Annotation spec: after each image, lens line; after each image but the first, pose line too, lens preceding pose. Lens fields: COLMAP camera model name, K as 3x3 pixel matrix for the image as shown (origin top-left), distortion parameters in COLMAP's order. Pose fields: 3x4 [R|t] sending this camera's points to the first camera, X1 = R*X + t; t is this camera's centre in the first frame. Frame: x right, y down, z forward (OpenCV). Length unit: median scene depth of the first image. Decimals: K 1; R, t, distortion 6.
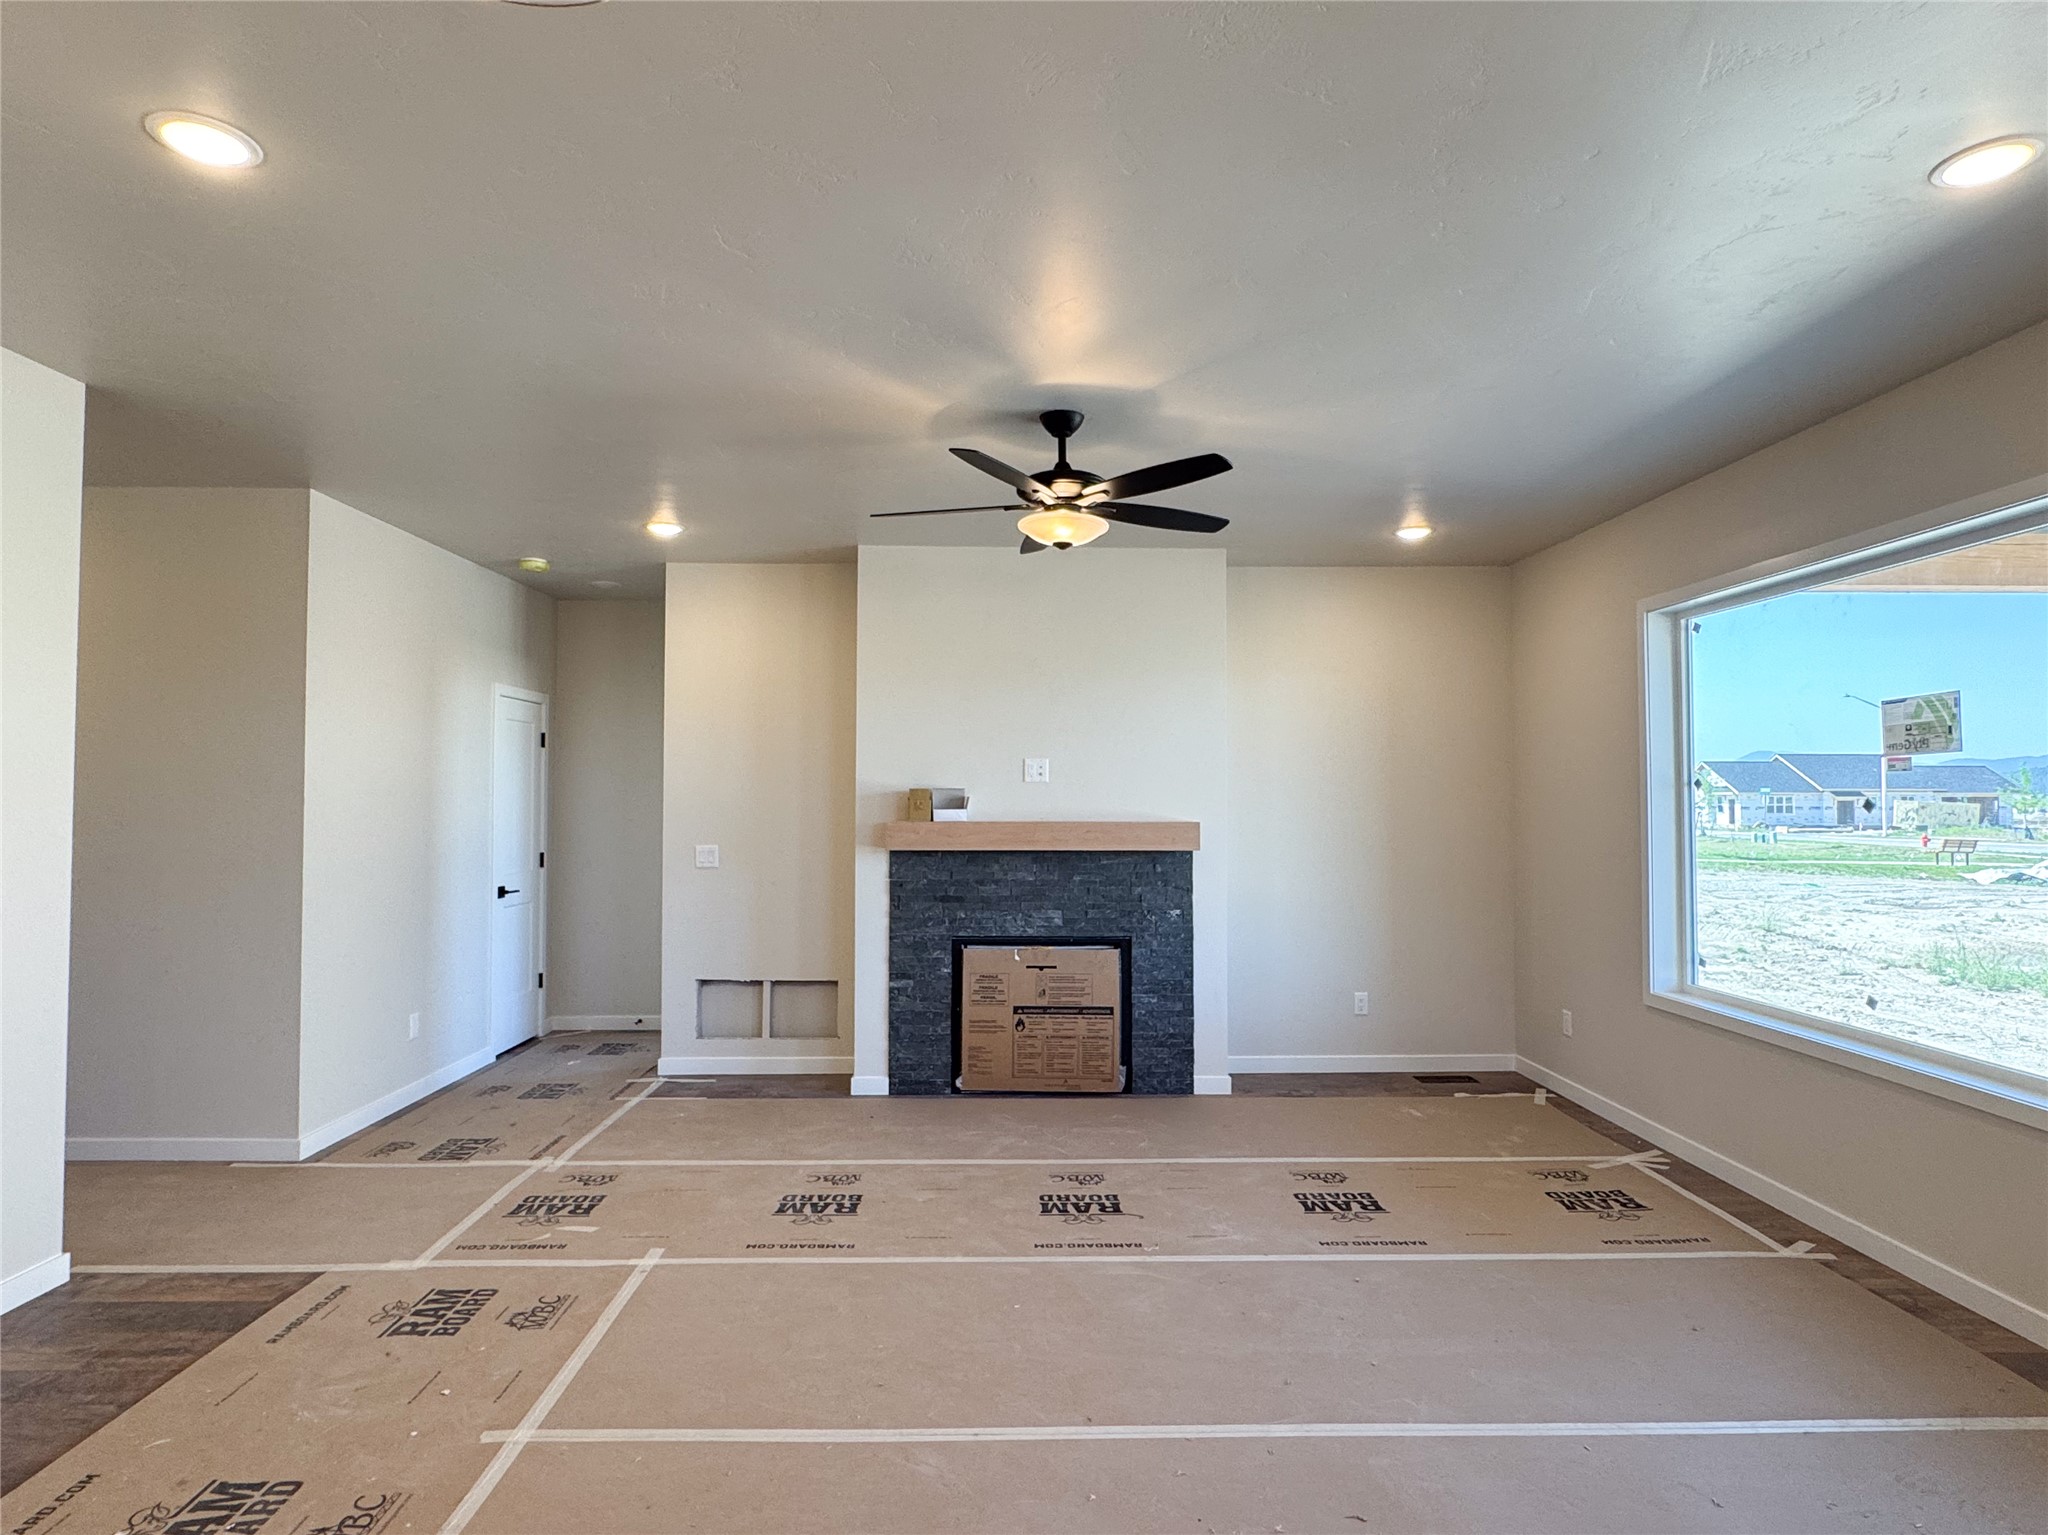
lens RADIAL K [[1116.0, 0, 1024.0], [0, 1116.0, 767.5], [0, 0, 1]] dist [-0.001453, 0.000801]
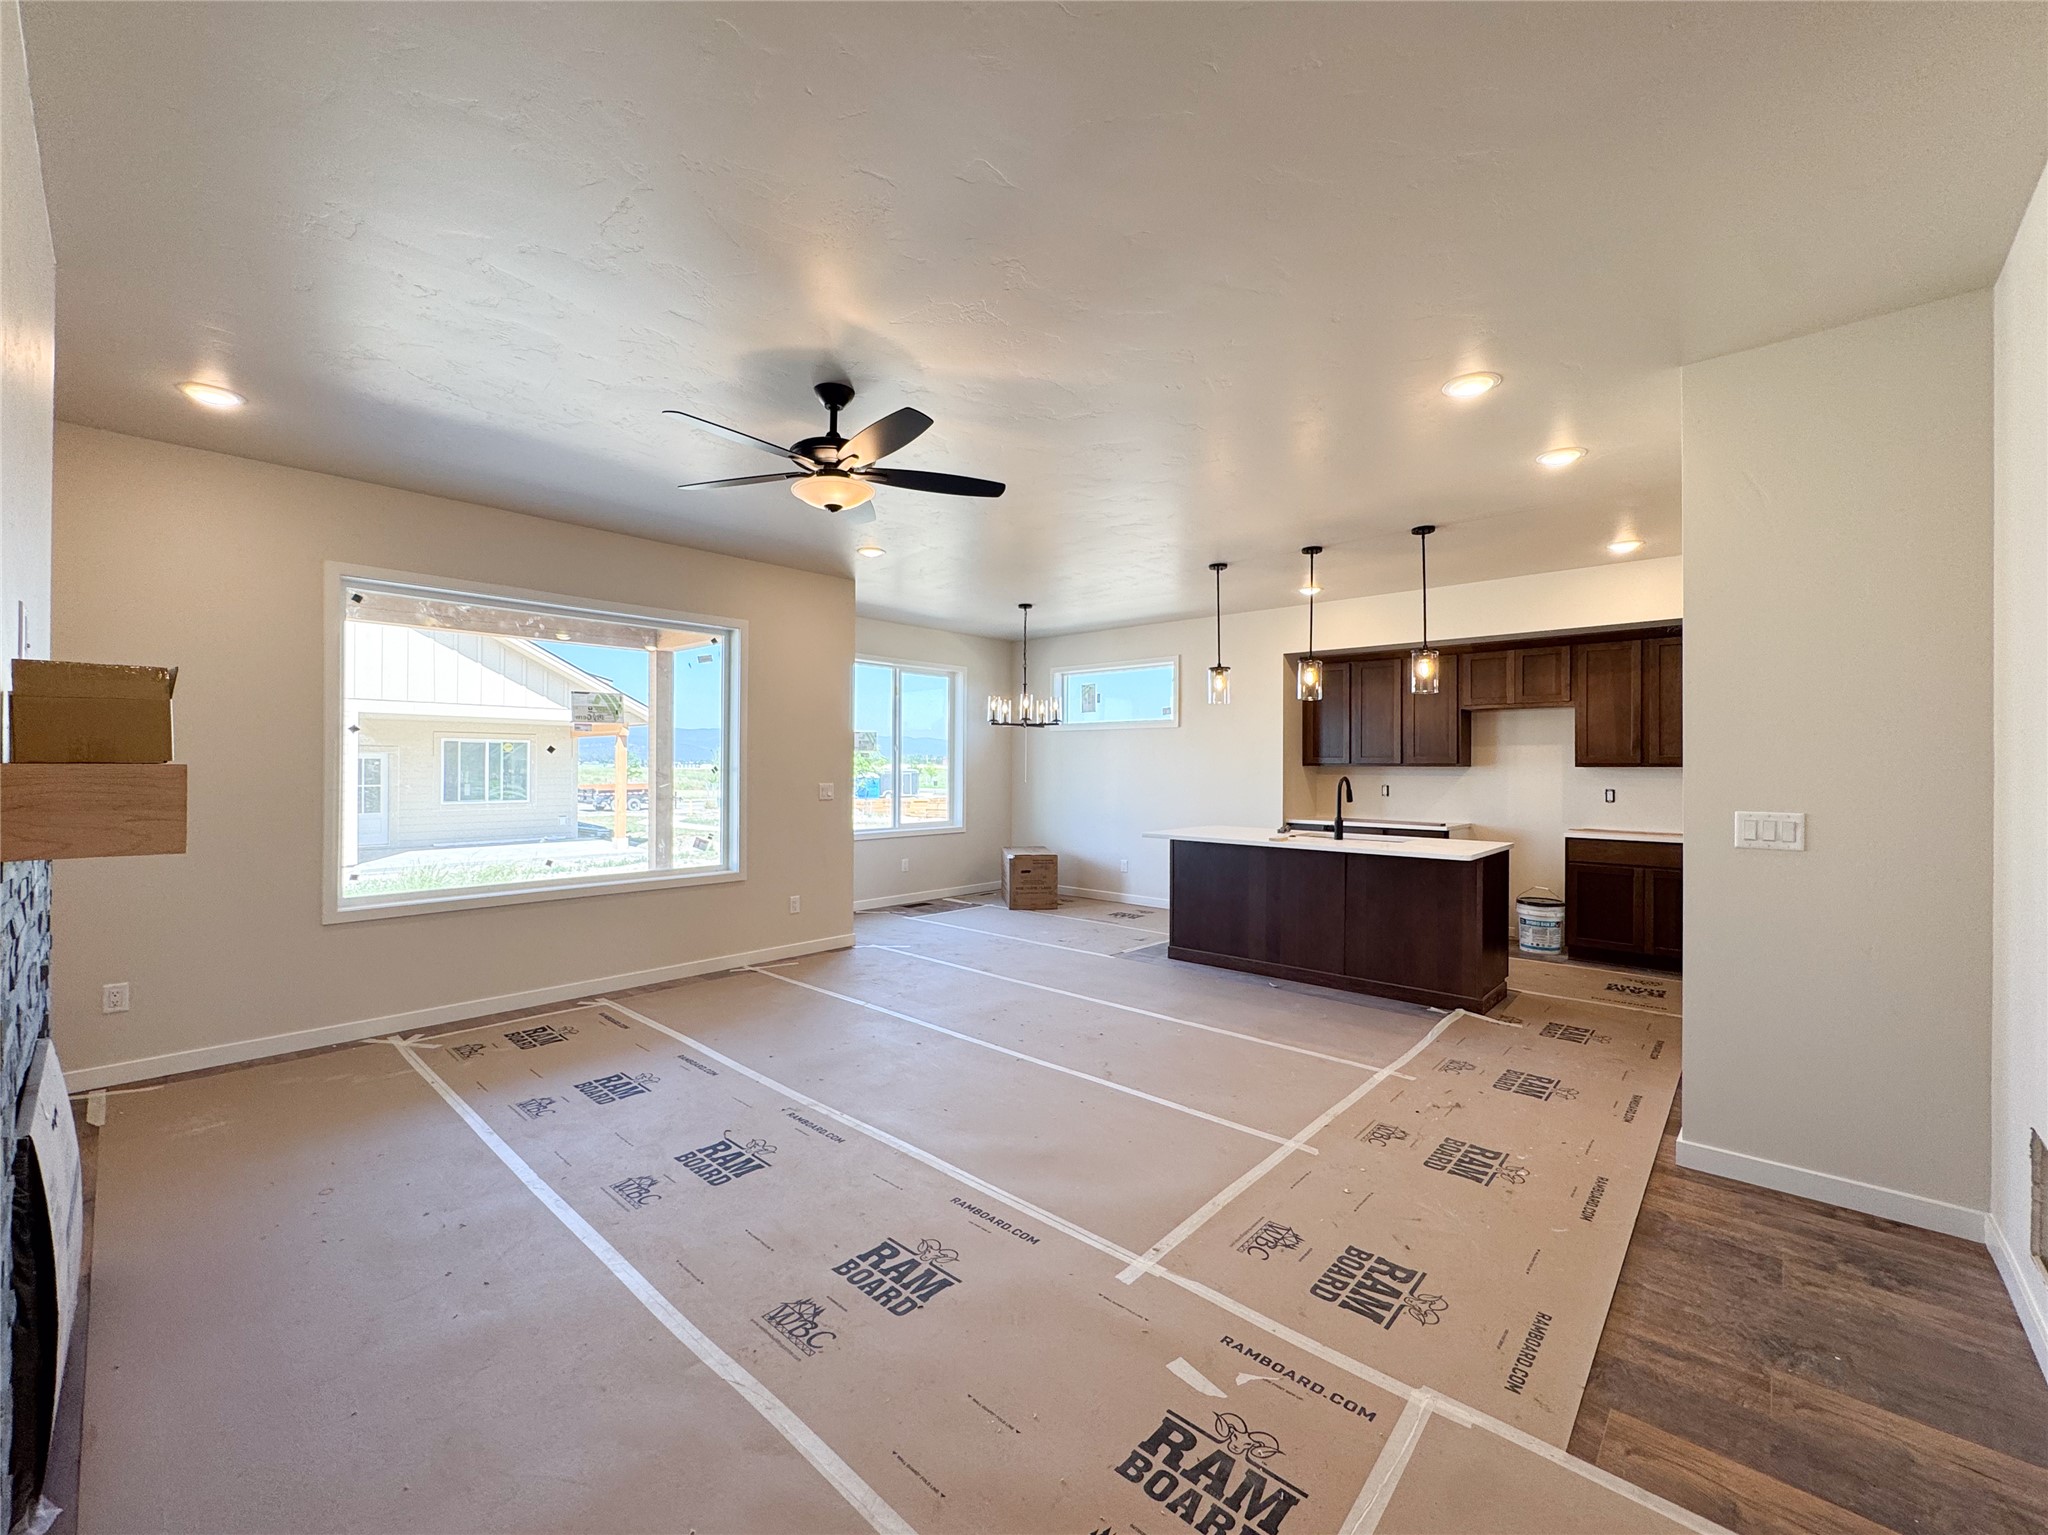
lens RADIAL K [[824.4, 0, 1023.0], [0, 824.4, 765.1], [0, 0, 1]] dist [-0.000095, 0.000370]
pose [[-0.721671, -0.003558, 0.692227, -0.452004], [-0.024878, 0.999474, -0.020799, 0.046284], [-0.691789, -0.032232, -0.721380, 0.979322]]
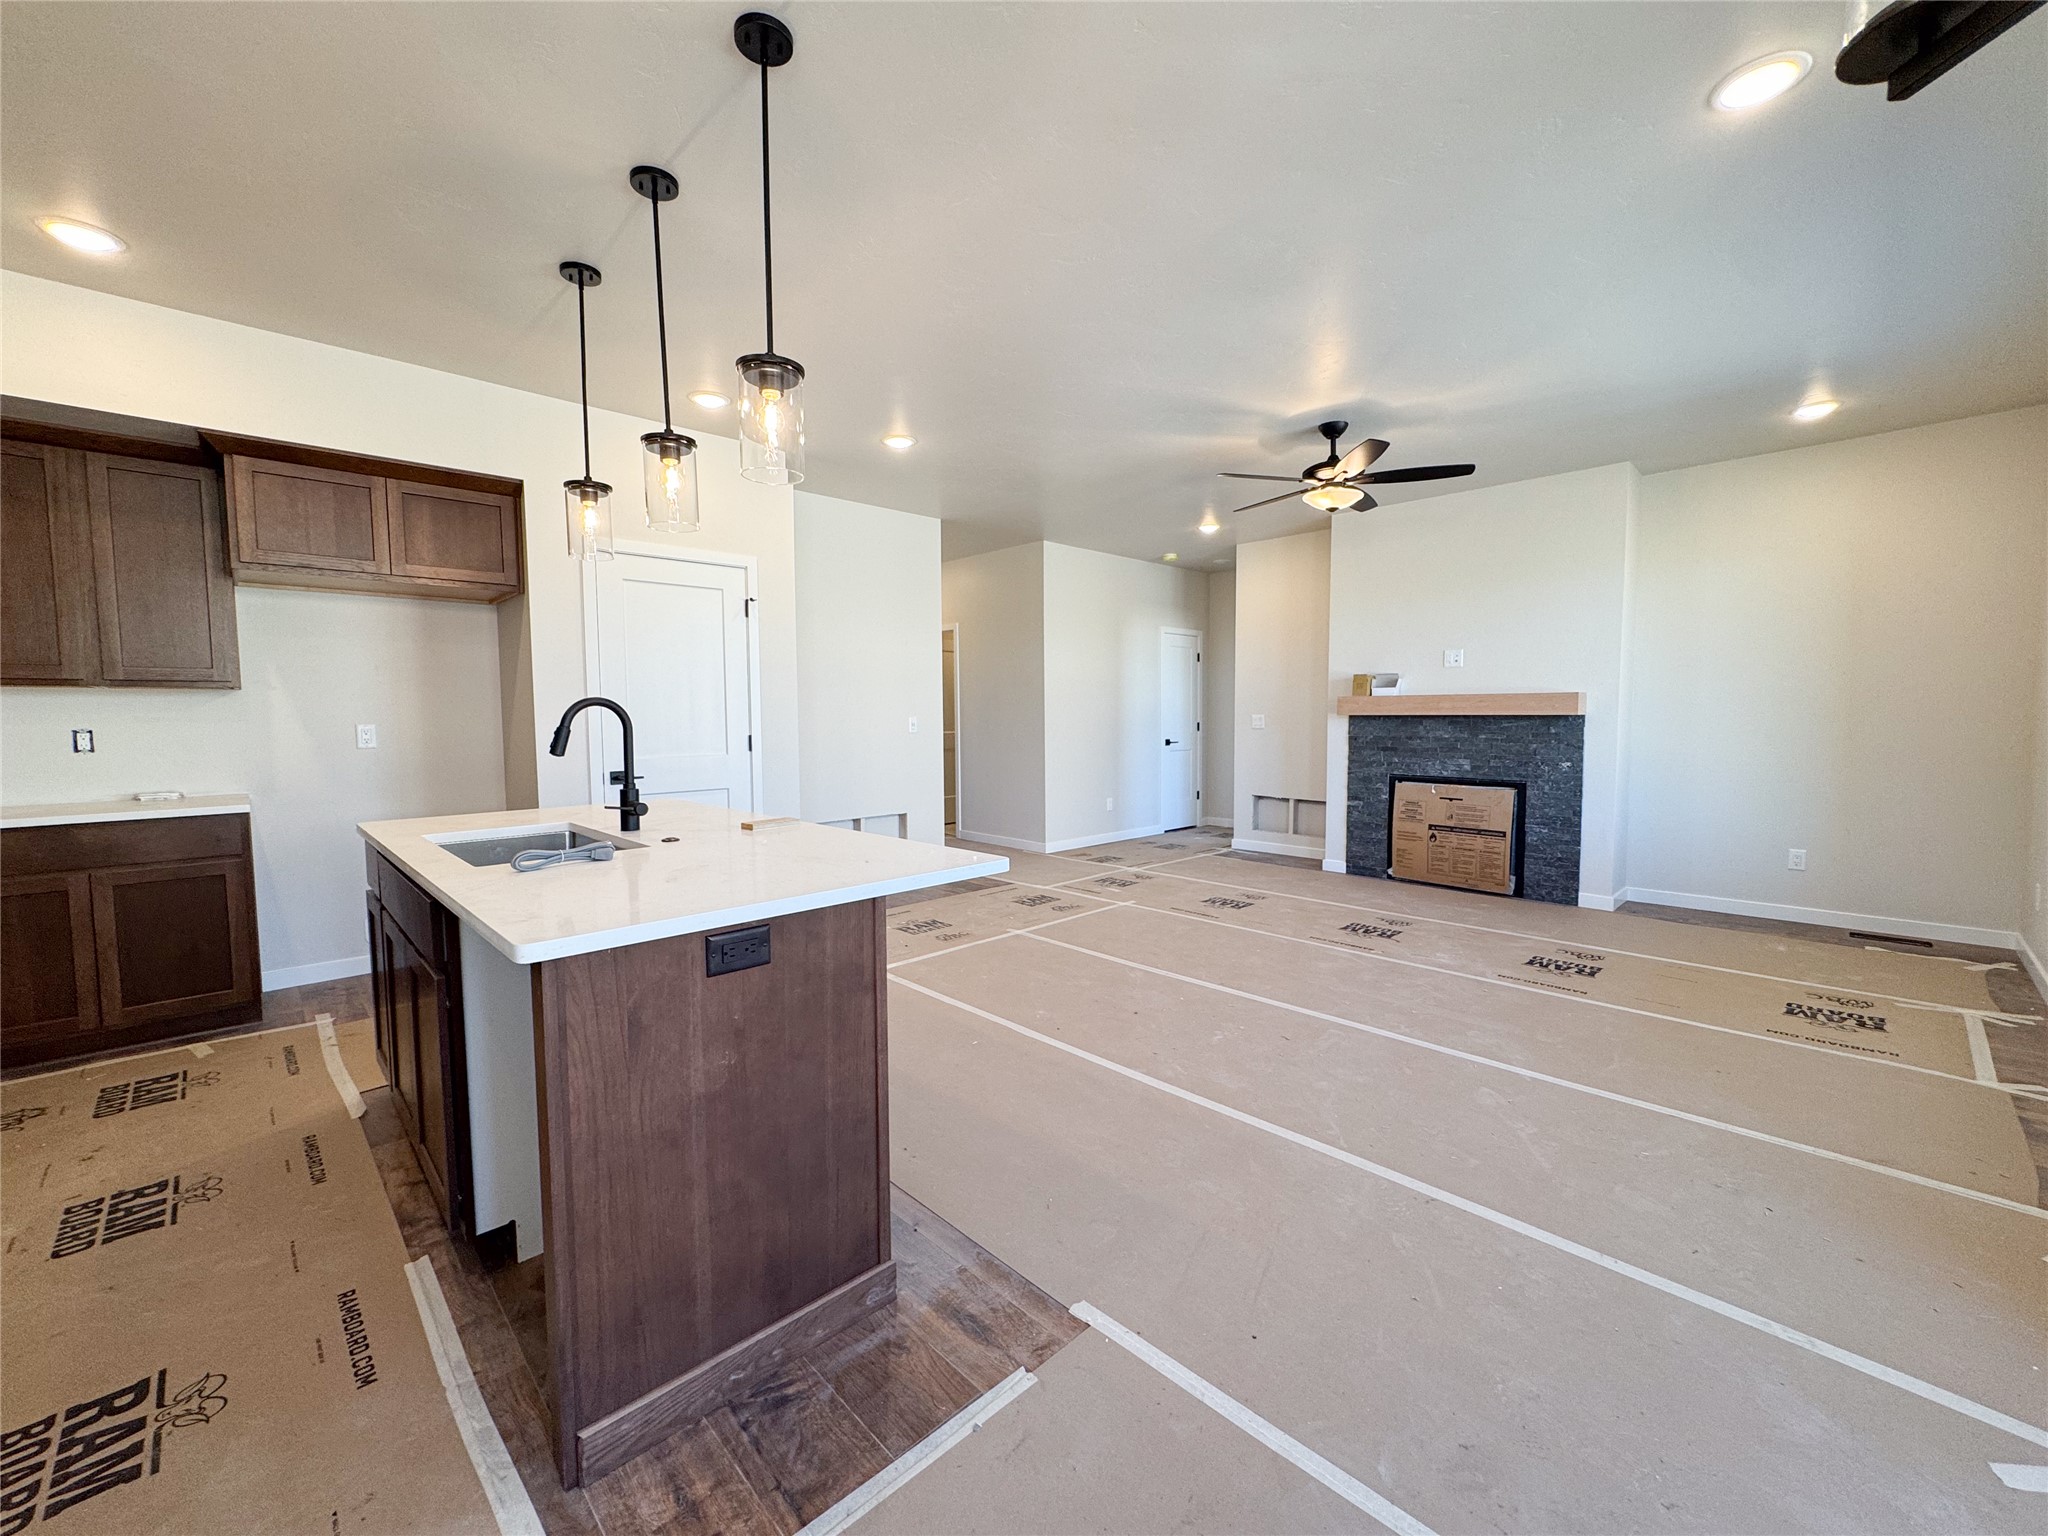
lens RADIAL K [[824.4, 0, 1023.0], [0, 824.4, 765.6], [0, 0, 1]] dist [-0.000095, 0.000370]
pose [[0.678052, 0.041966, -0.733815, 0.411320], [0.027810, 0.996189, 0.082667, 0.036470], [0.734488, -0.076460, 0.674301, -0.093888]]
